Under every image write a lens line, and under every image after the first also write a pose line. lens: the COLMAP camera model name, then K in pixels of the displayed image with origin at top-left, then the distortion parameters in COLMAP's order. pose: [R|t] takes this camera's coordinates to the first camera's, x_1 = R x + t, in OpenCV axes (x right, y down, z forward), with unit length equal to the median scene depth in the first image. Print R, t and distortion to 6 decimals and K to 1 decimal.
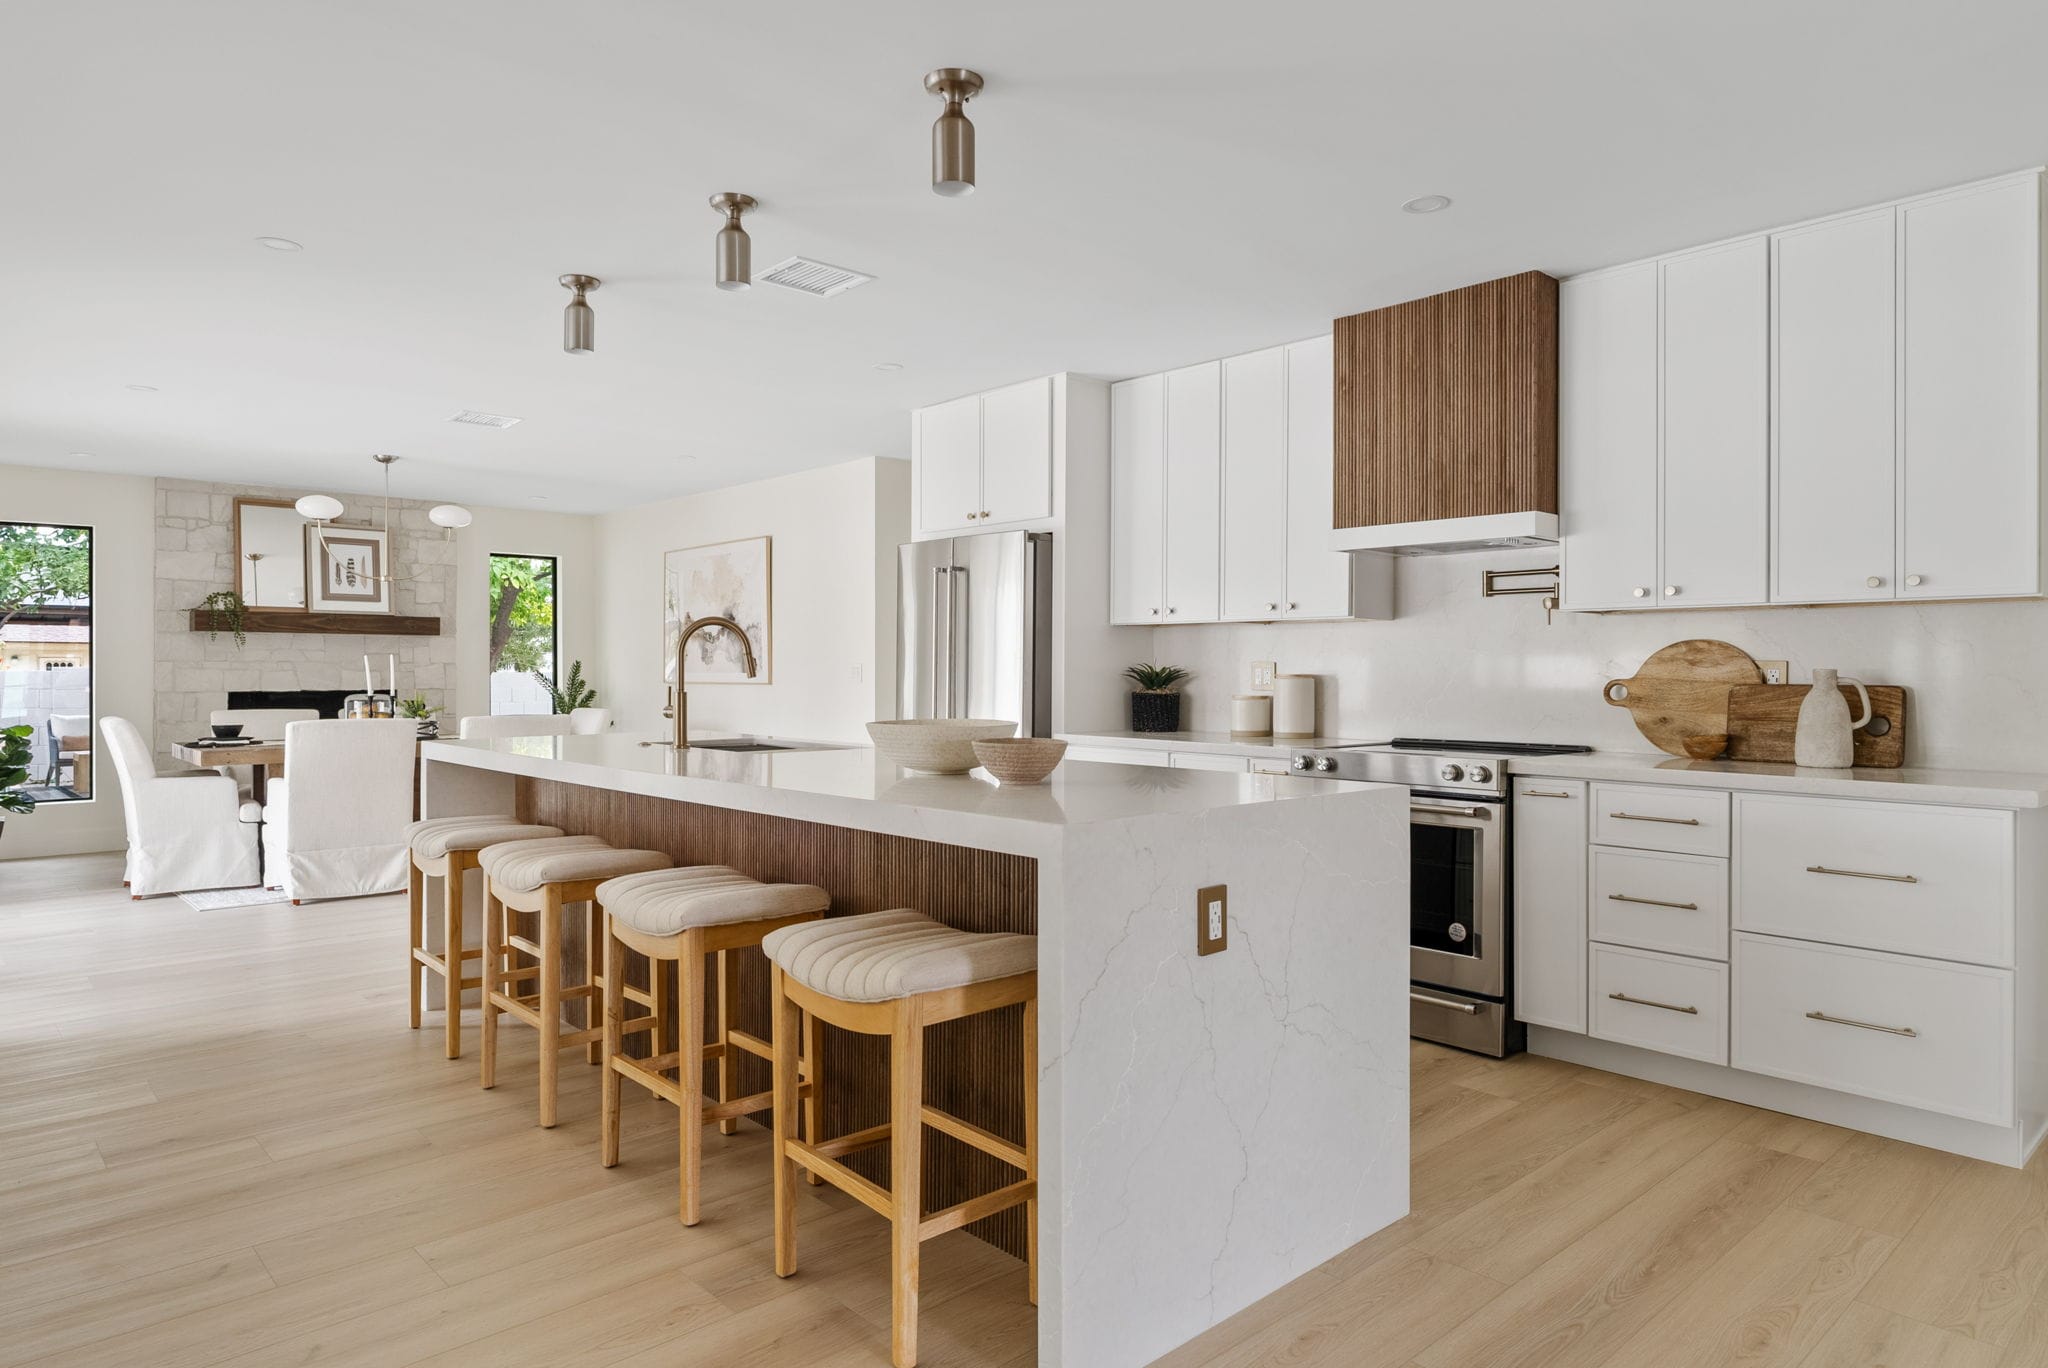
lens RADIAL K [[1218.4, 0, 1023.8], [0, 1218.4, 676.5], [0, 0, 1]] dist [0.000785, 0.000690]
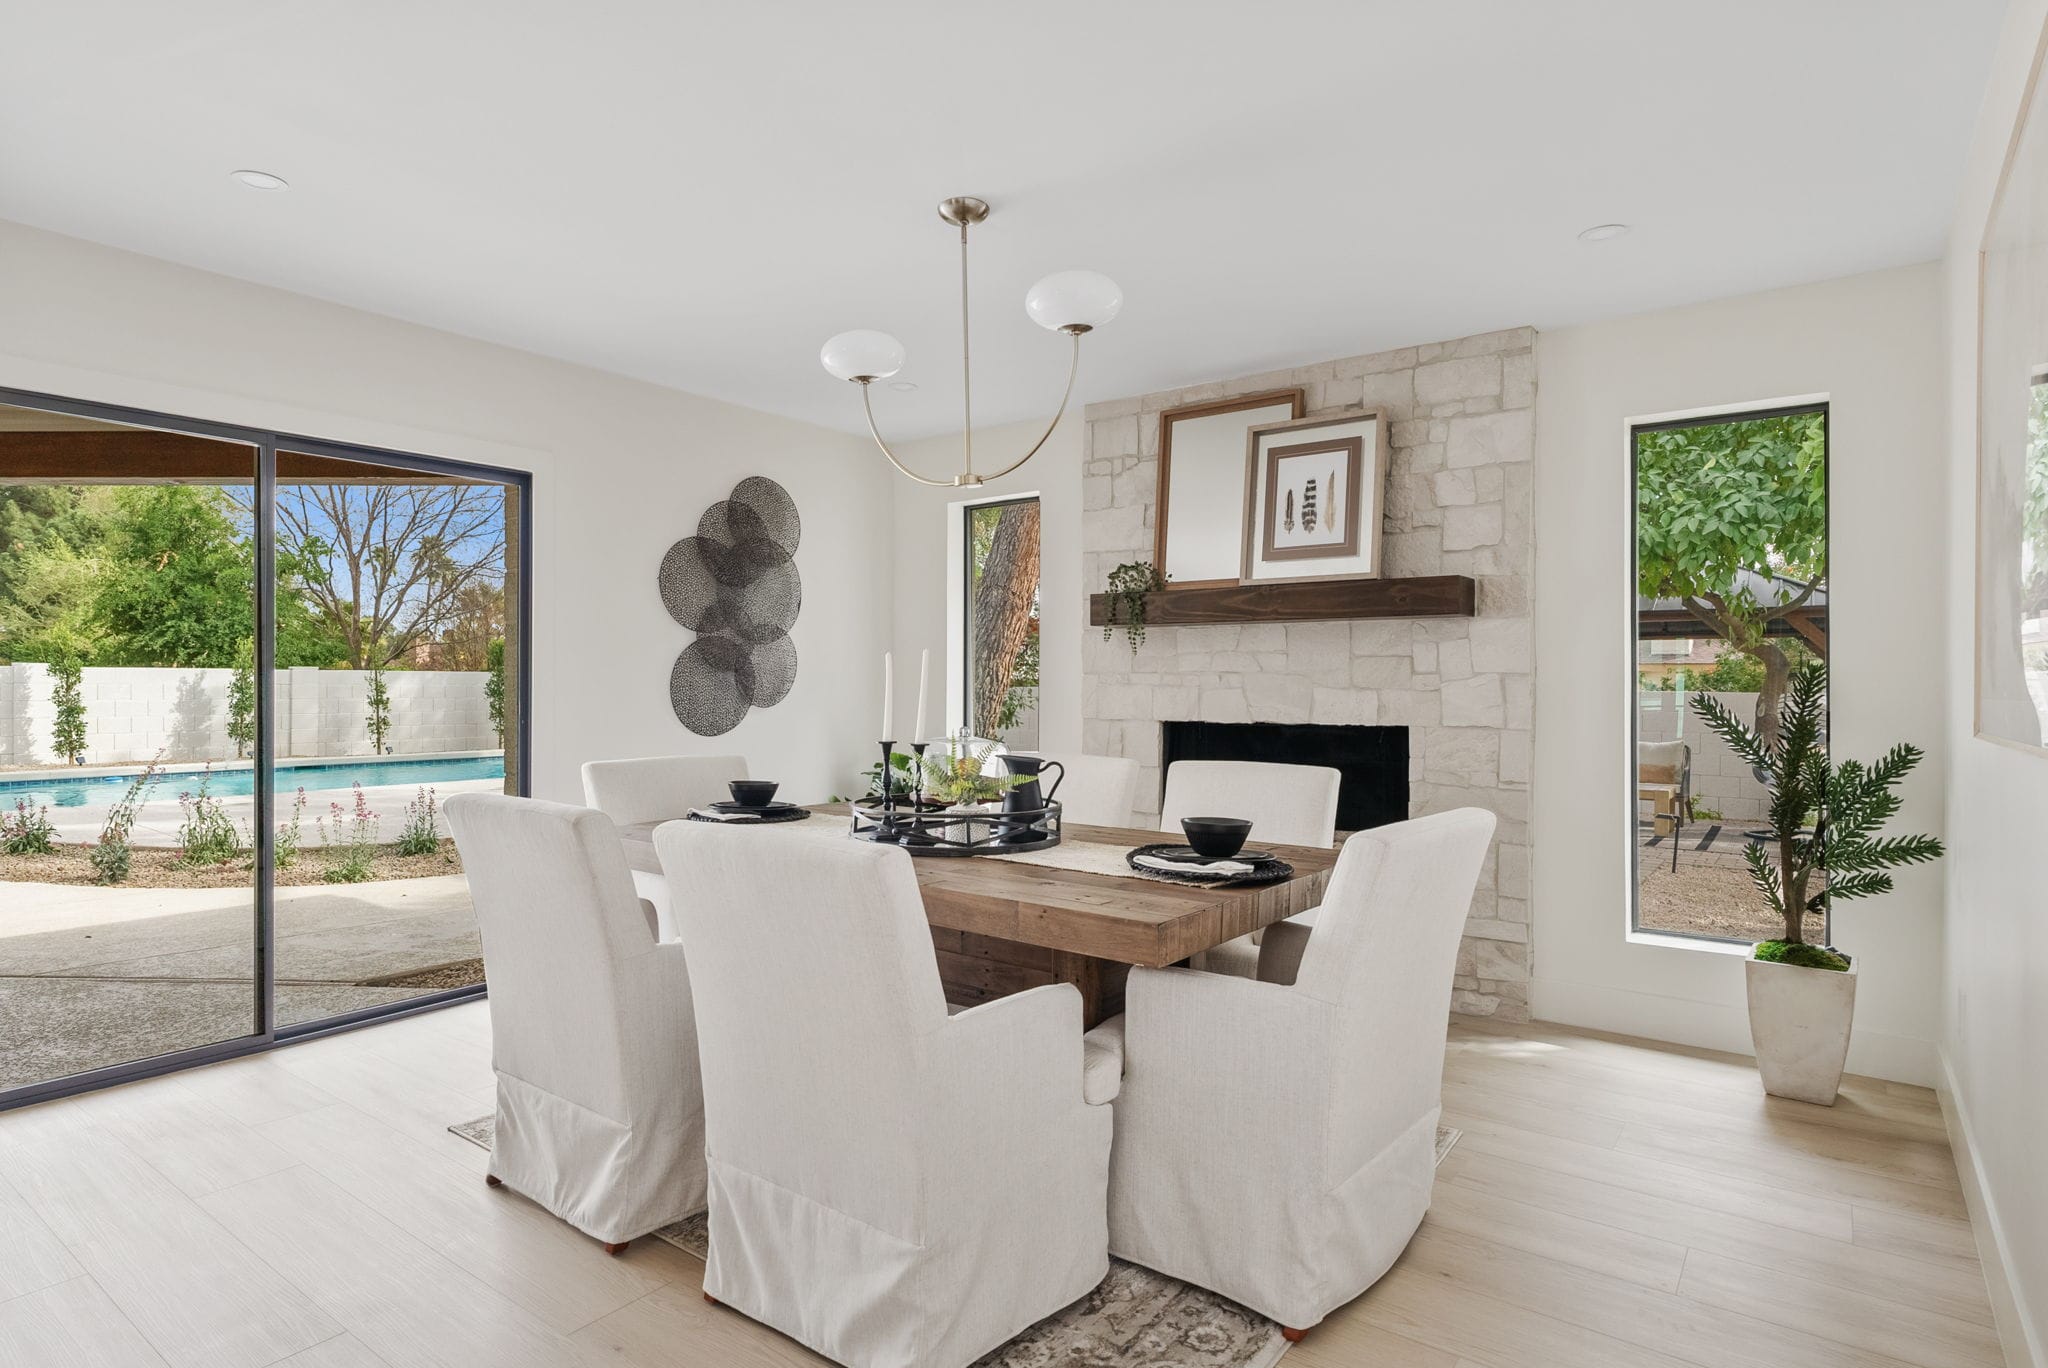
lens RADIAL K [[1097.8, 0, 1024.0], [0, 1097.8, 684.3], [0, 0, 1]] dist [-0.006300, -0.000012]
pose [[0.173295, 0.001636, -0.984869, -0.097928], [-0.006169, 0.999981, 0.000575, -0.006167], [0.984851, 0.005976, 0.173302, 0.797665]]
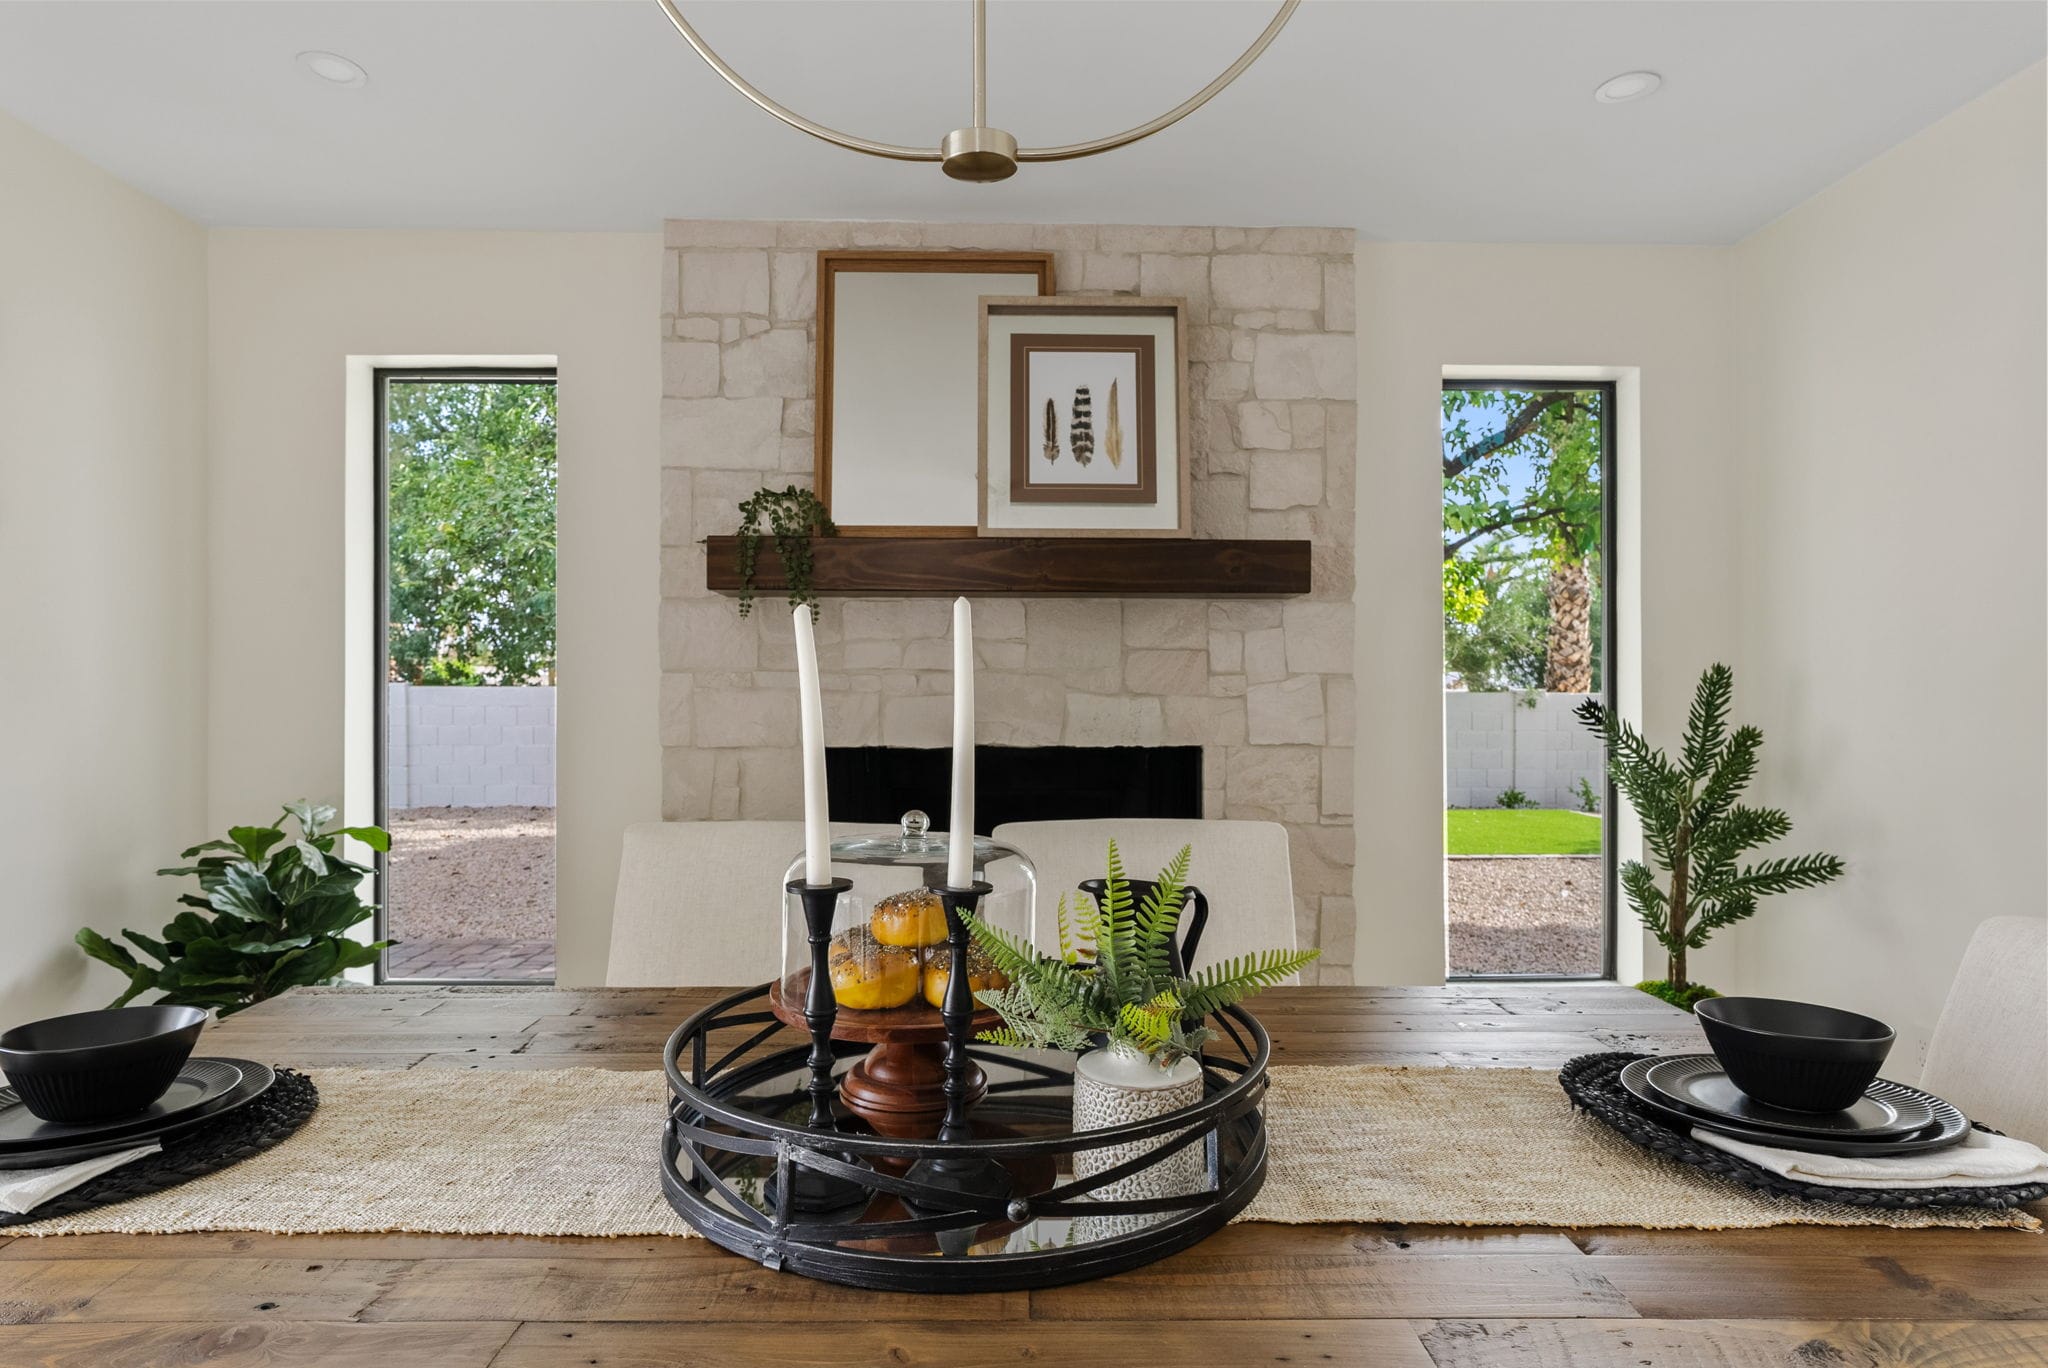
lens RADIAL K [[1097.8, 0, 1016.9], [0, 1097.8, 681.1], [0, 0, 1]] dist [-0.006300, -0.000012]
pose [[0.746992, 0.000105, -0.664833, -0.350449], [-0.004013, 0.999982, -0.004352, -0.007520], [0.664821, 0.005919, 0.746979, 0.746762]]
